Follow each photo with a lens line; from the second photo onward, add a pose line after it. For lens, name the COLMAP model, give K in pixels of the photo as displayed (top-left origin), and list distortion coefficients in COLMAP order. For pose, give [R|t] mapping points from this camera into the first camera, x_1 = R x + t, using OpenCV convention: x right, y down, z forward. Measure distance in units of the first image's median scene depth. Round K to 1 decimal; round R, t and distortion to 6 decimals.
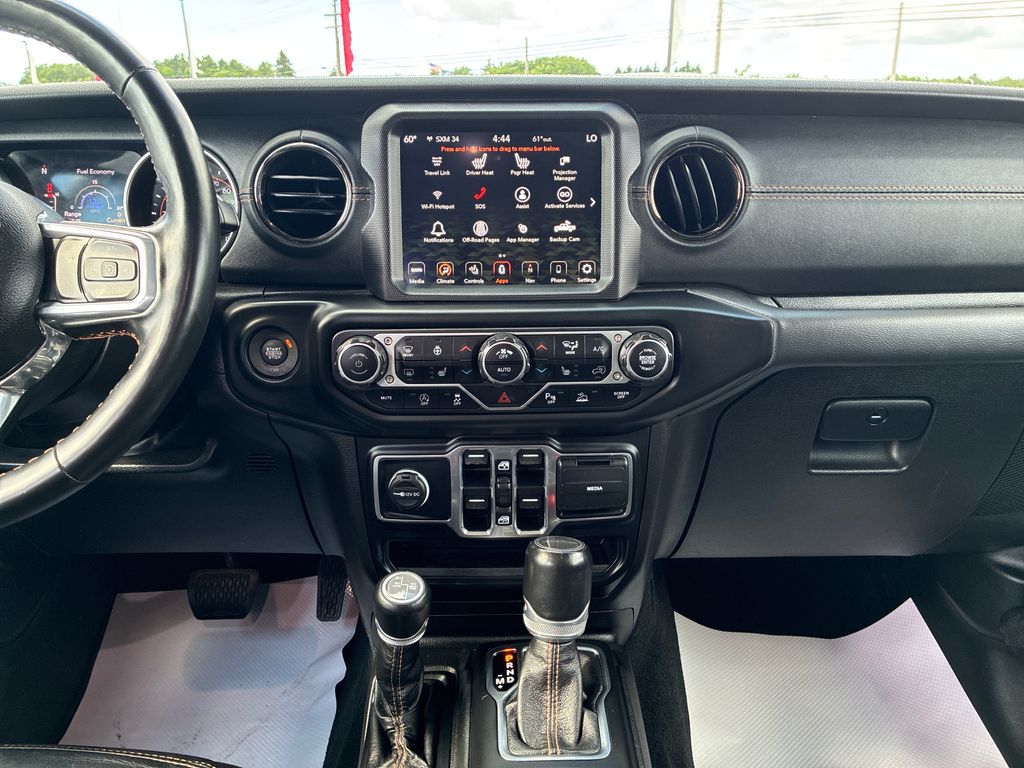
lens RADIAL K [[787.4, 0, 510.0], [0, 787.4, 378.3], [0, 0, 1]] dist [0.059093, -0.083205]
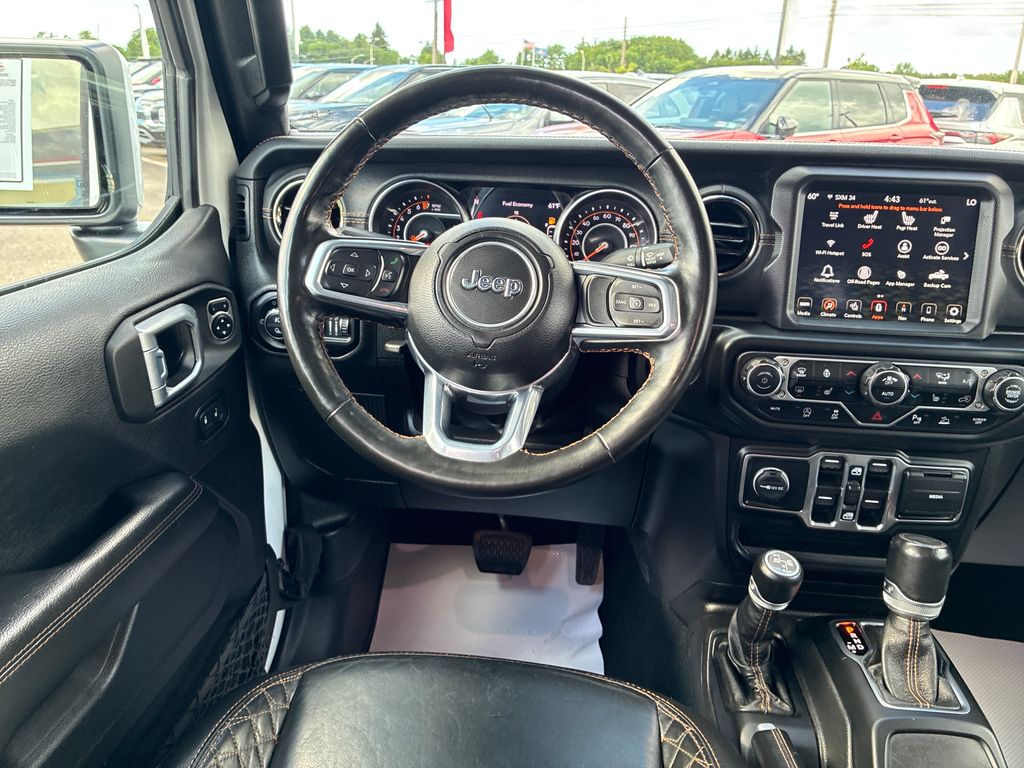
lens RADIAL K [[787.4, 0, 503.7], [0, 787.4, 385.7], [0, 0, 1]] dist [0.059093, -0.083205]
pose [[0.993013, 0.071672, -0.093746, -0.456687], [-0.068599, 0.997009, 0.035610, -0.024963], [0.096018, -0.028930, 0.994959, -0.254092]]
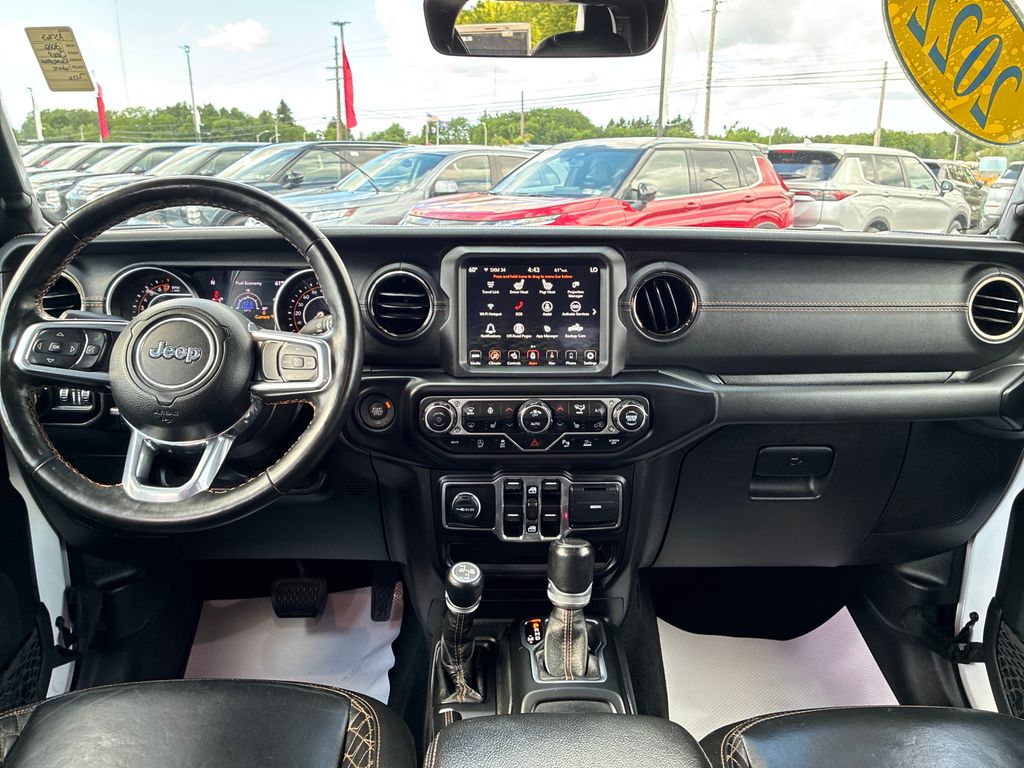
lens RADIAL K [[787.4, 0, 509.1], [0, 787.4, 377.0], [0, 0, 1]] dist [0.059093, -0.083205]
pose [[0.999945, 0.007882, 0.006981, -0.065871], [-0.007468, 0.998324, -0.057390, -0.013583], [-0.007421, 0.057334, 0.998327, -0.475385]]
